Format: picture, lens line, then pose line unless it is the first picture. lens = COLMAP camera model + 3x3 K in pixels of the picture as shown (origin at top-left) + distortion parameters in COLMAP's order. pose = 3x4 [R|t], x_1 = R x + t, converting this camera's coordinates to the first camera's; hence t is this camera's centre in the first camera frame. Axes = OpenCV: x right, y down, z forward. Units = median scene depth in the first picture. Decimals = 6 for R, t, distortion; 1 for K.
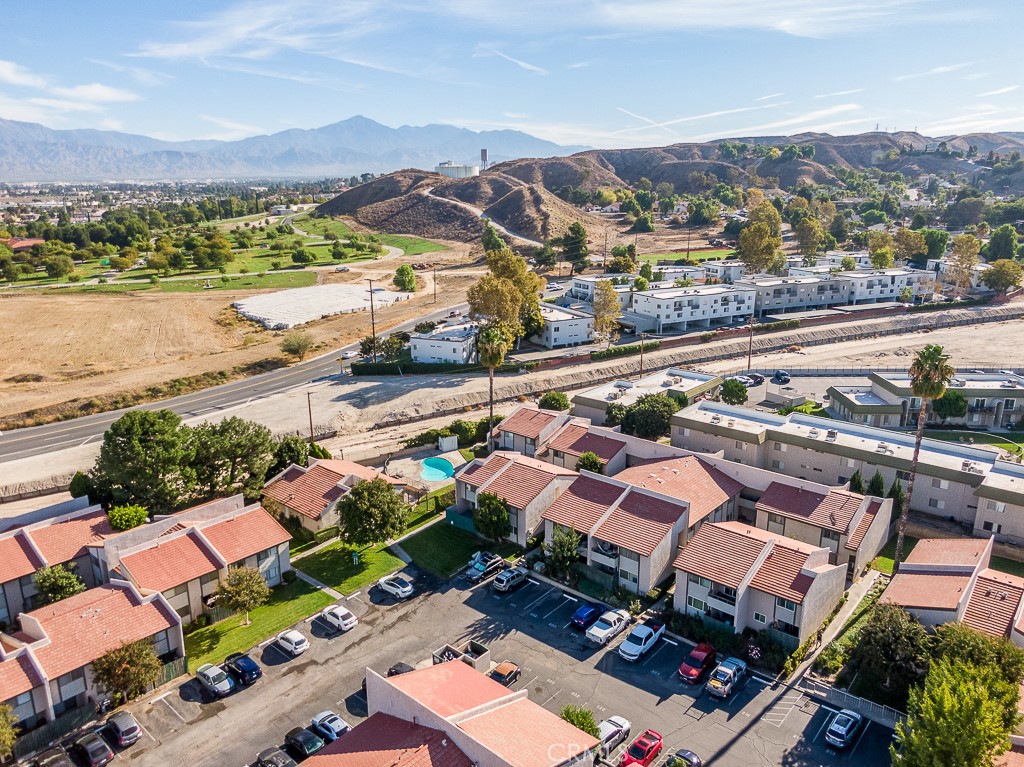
lens RADIAL K [[727.7, 0, 503.3], [0, 727.7, 387.7], [0, 0, 1]] dist [0.008481, -0.009726]
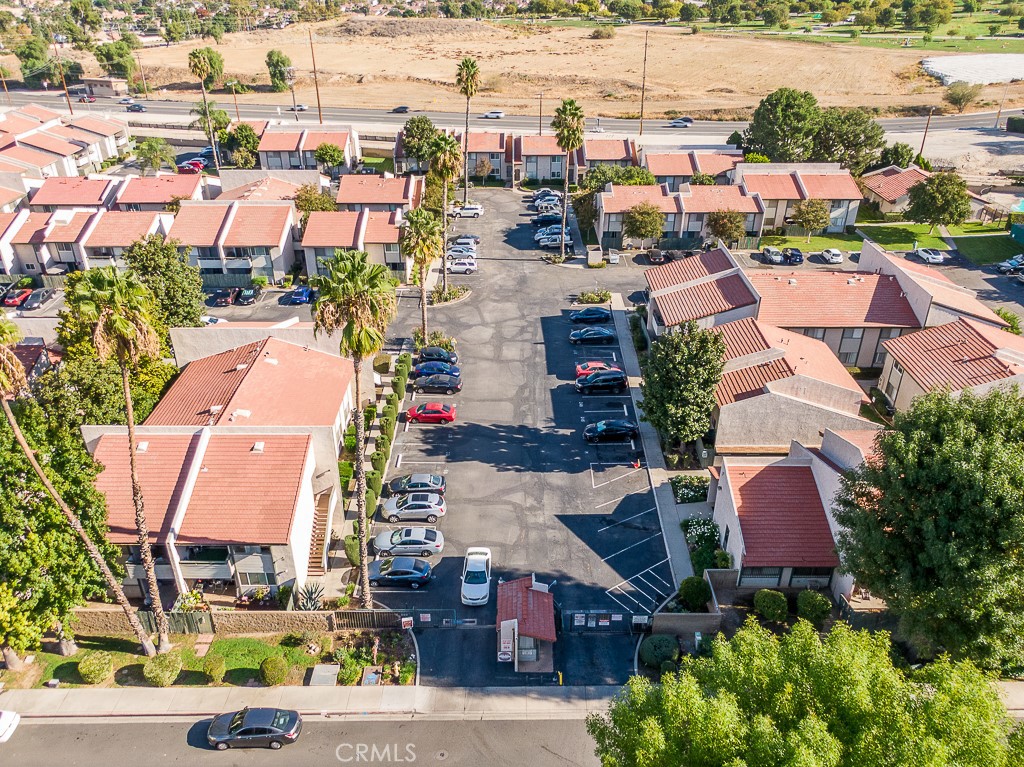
lens RADIAL K [[775.0, 0, 510.6], [0, 775.0, 388.2], [0, 0, 1]] dist [-0.008366, 0.004040]
pose [[0.658629, 0.376806, -0.651325, 0.299671], [-0.206249, 0.922837, 0.325320, 0.193361], [0.723650, -0.079930, 0.685523, -0.386145]]
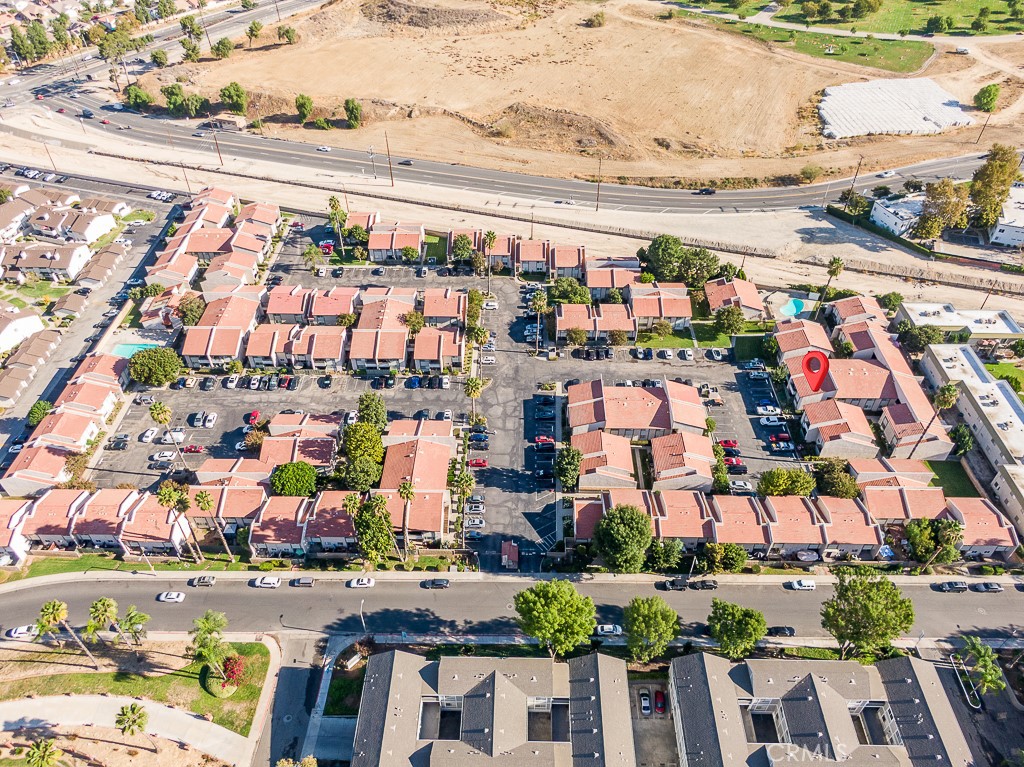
lens RADIAL K [[727.7, 0, 509.0], [0, 727.7, 380.1], [0, 0, 1]] dist [0.008481, -0.009726]
pose [[0.642912, 0.518297, -0.563944, 0.799387], [-0.202698, 0.825156, 0.527286, -0.775656], [0.738632, -0.224688, 0.635561, -1.060434]]
